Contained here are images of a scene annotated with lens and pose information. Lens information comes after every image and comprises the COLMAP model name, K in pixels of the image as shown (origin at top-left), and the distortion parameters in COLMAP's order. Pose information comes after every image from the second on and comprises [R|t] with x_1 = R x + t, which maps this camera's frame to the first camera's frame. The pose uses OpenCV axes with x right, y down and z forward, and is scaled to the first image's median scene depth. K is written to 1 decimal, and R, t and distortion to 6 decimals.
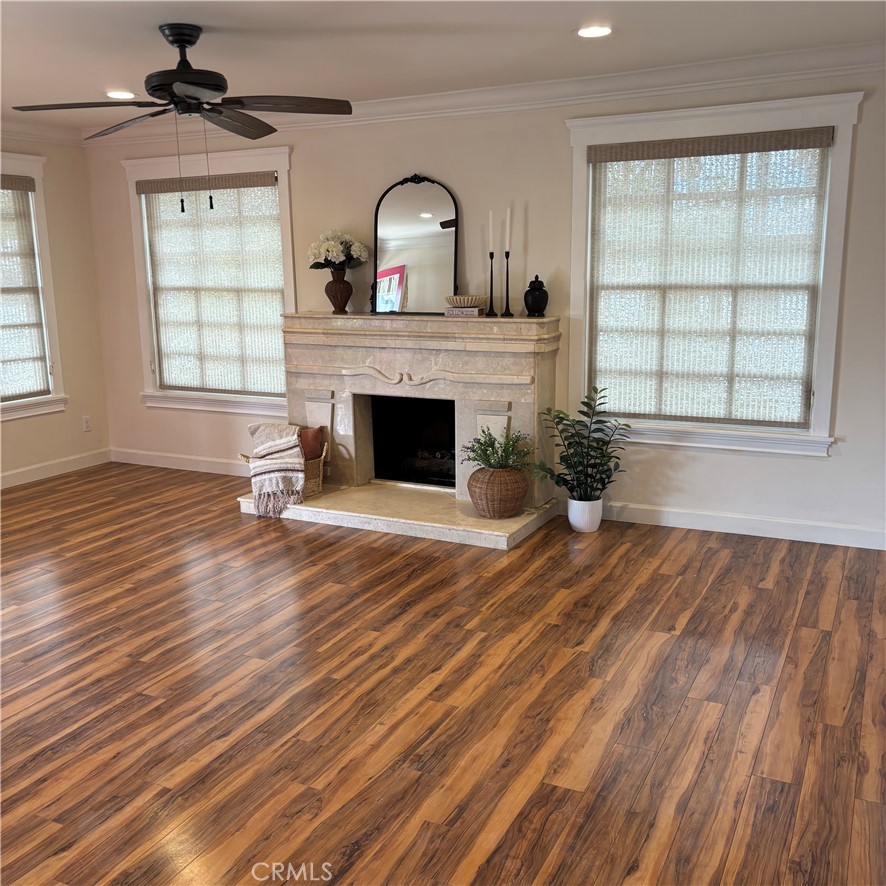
lens RADIAL K [[889.7, 0, 443.0], [0, 889.7, 443.0], [0, 0, 1]] dist [0.052434, -0.031269]
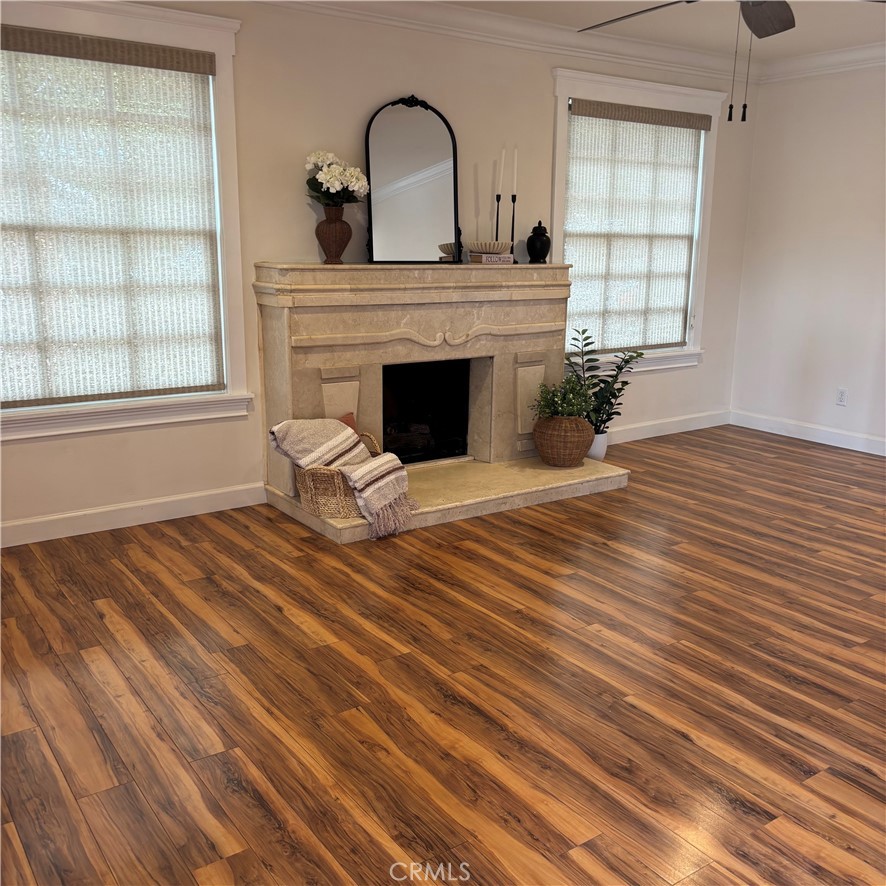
lens RADIAL K [[885.4, 0, 441.6], [0, 885.4, 456.5], [0, 0, 1]] dist [0.004885, -0.000233]
pose [[0.475548, -0.190342, 0.858850, -0.865447], [0.156018, 0.979082, 0.130600, -0.078494], [-0.865744, 0.071889, 0.495298, 0.637164]]
